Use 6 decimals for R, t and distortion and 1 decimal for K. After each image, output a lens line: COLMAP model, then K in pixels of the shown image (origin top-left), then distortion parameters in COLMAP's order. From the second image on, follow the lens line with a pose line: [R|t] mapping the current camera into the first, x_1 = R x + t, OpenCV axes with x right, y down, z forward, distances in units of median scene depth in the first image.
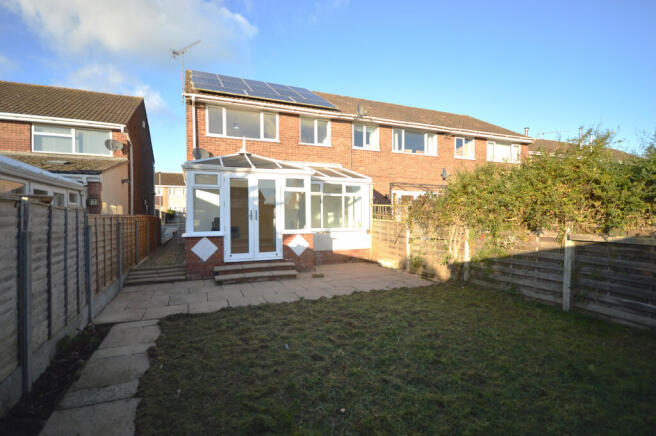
lens RADIAL K [[317.4, 0, 328.4], [0, 317.4, 217.9], [0, 0, 1]] dist [0.000549, -0.000100]
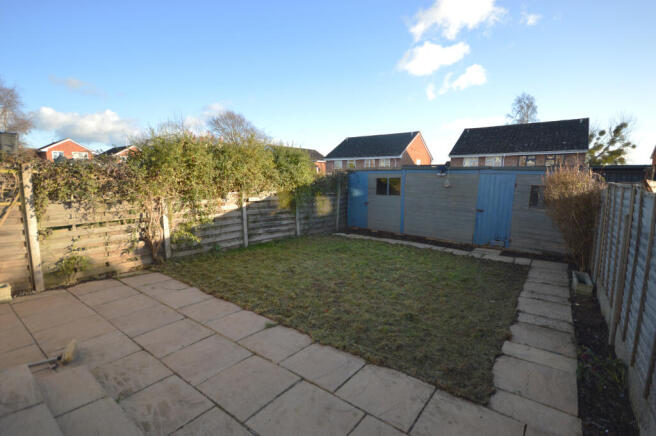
lens RADIAL K [[310.0, 0, 328.4], [0, 310.0, 217.8], [0, 0, 1]] dist [-0.001122, -0.000160]
pose [[-0.498435, -0.111098, 0.859779, -0.756658], [-0.001933, 0.991895, 0.127049, -0.046386], [-0.866925, 0.061664, -0.494610, 1.375904]]
